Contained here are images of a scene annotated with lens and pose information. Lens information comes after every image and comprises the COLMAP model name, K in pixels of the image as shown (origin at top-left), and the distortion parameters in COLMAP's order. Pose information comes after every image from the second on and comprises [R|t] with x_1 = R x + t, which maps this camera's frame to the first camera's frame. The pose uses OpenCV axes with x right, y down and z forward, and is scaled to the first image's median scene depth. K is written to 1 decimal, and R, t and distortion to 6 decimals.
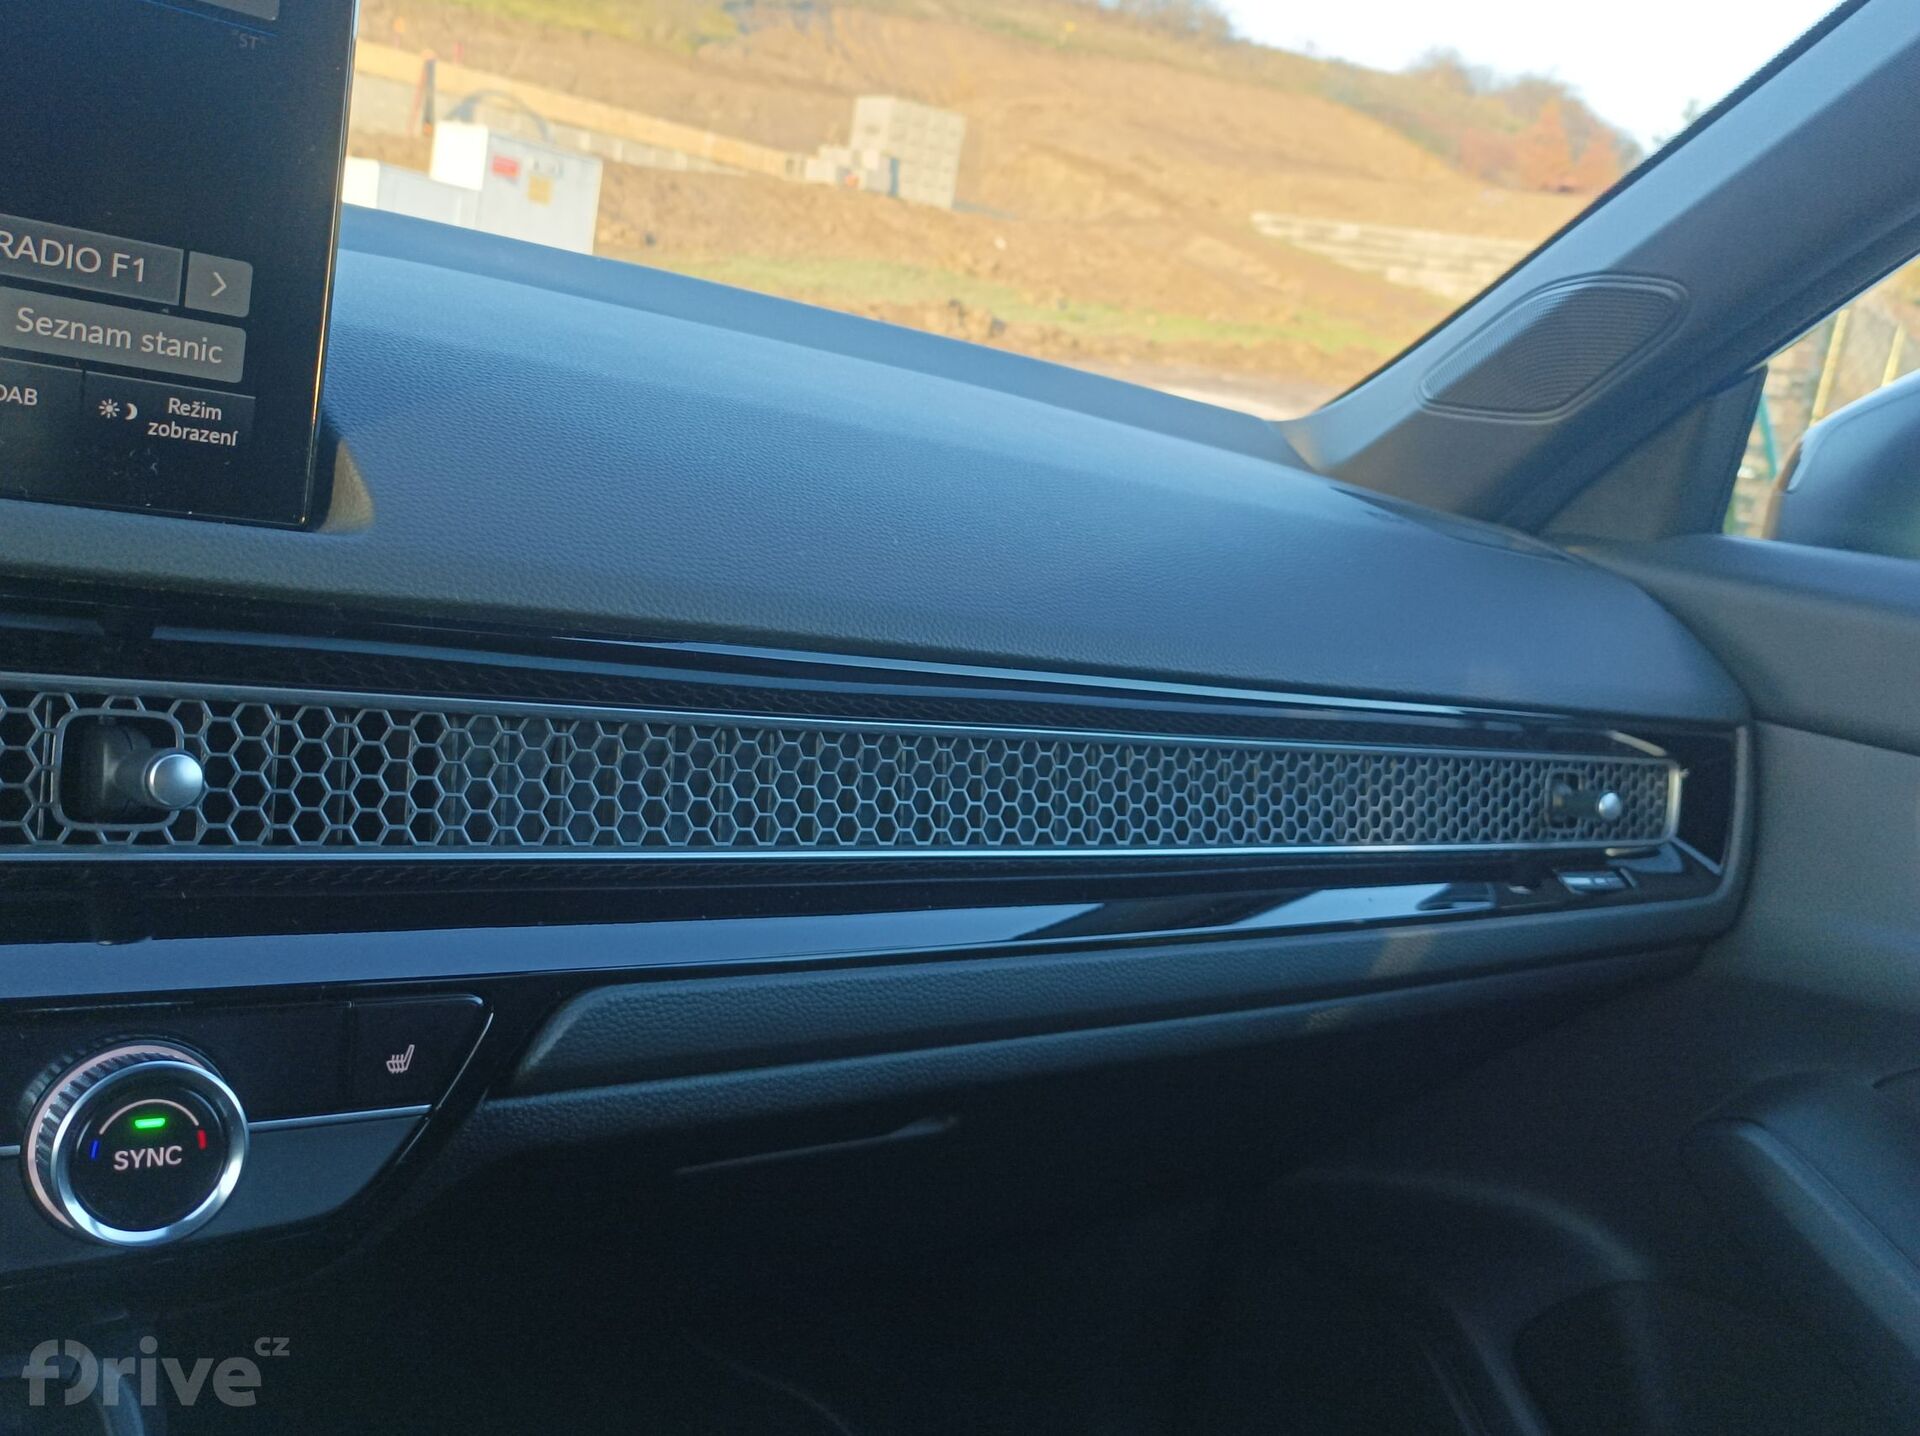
lens RADIAL K [[1777.4, 0, 967.6], [0, 1777.4, 713.8], [0, 0, 1]] dist [-0.008104, -0.000558]
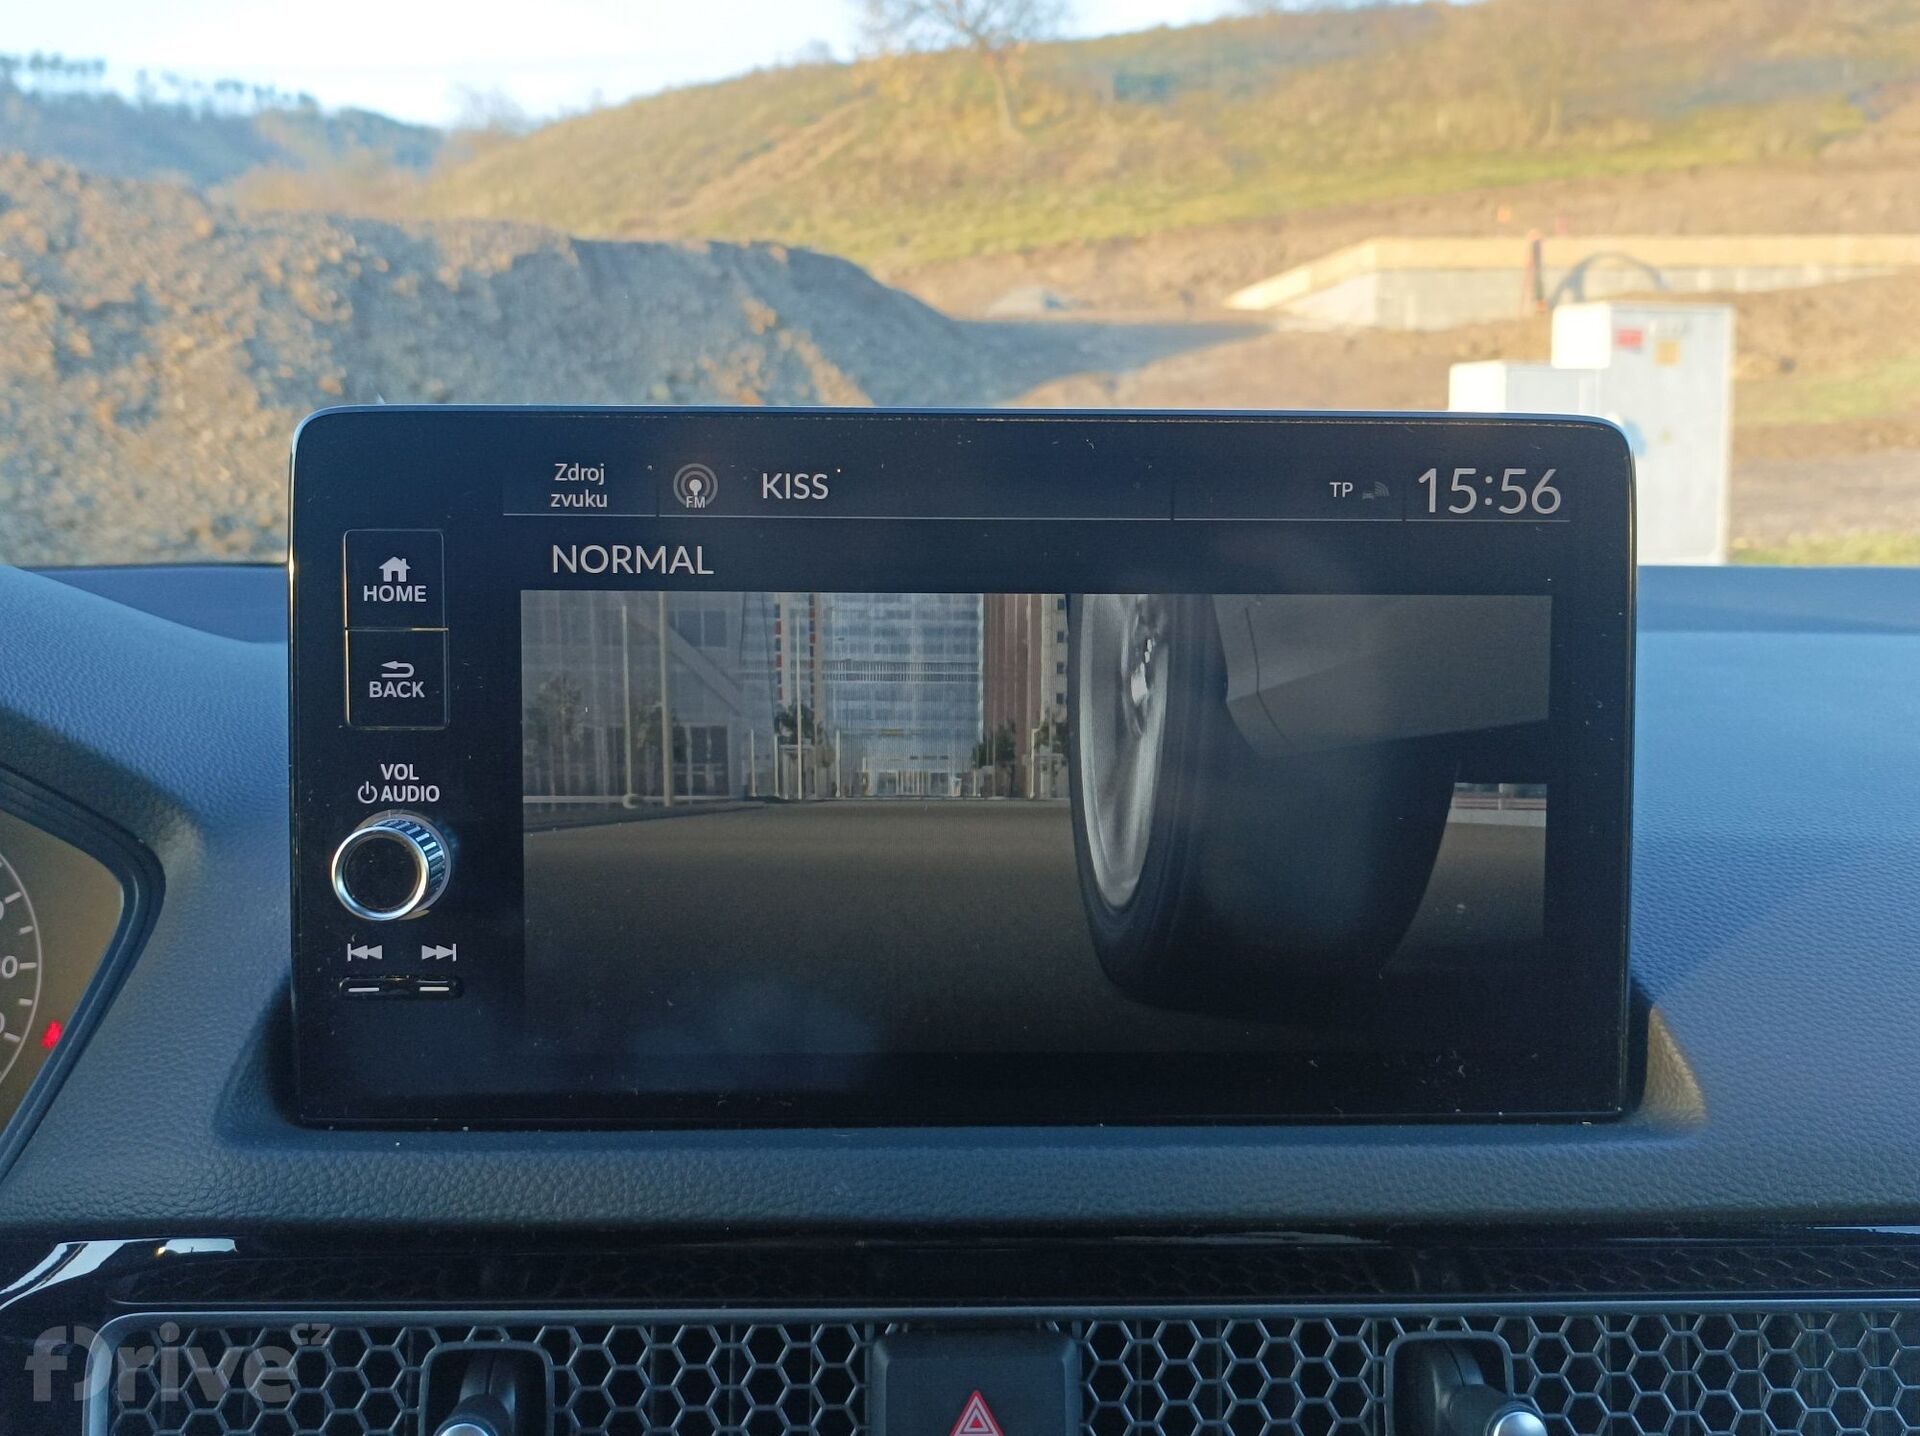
lens RADIAL K [[1777.4, 0, 967.6], [0, 1777.4, 713.8], [0, 0, 1]] dist [-0.008104, -0.000558]
pose [[0.809637, -0.101451, -0.578096, -0.008511], [0.054480, 0.993686, -0.098082, -0.018909], [0.584397, 0.047917, 0.810052, 0.006663]]
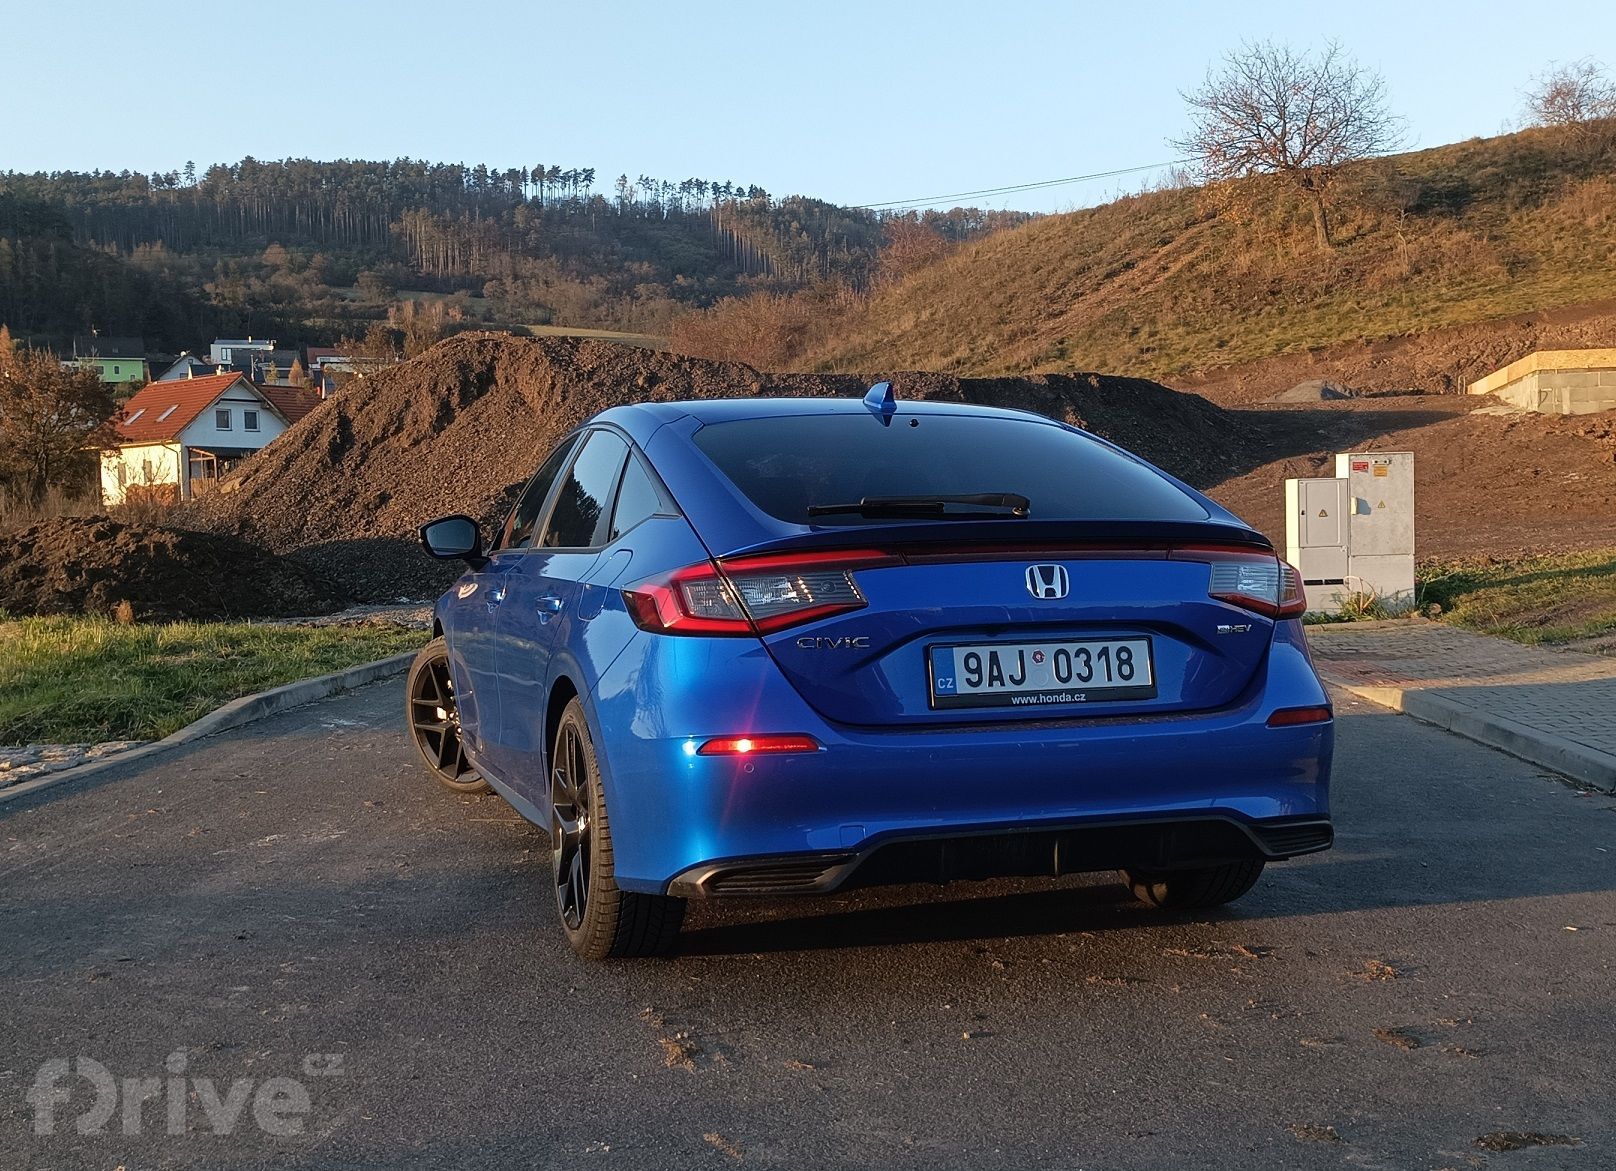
lens RADIAL K [[1848.8, 0, 808.0], [0, 1848.8, 585.5], [0, 0, 1]] dist [0.022079, -0.003451]
pose [[0.595703, -0.157026, -0.787706, 0.660654], [-0.011992, 0.978856, -0.204200, 0.192849], [0.803115, 0.131089, 0.581224, -0.547591]]
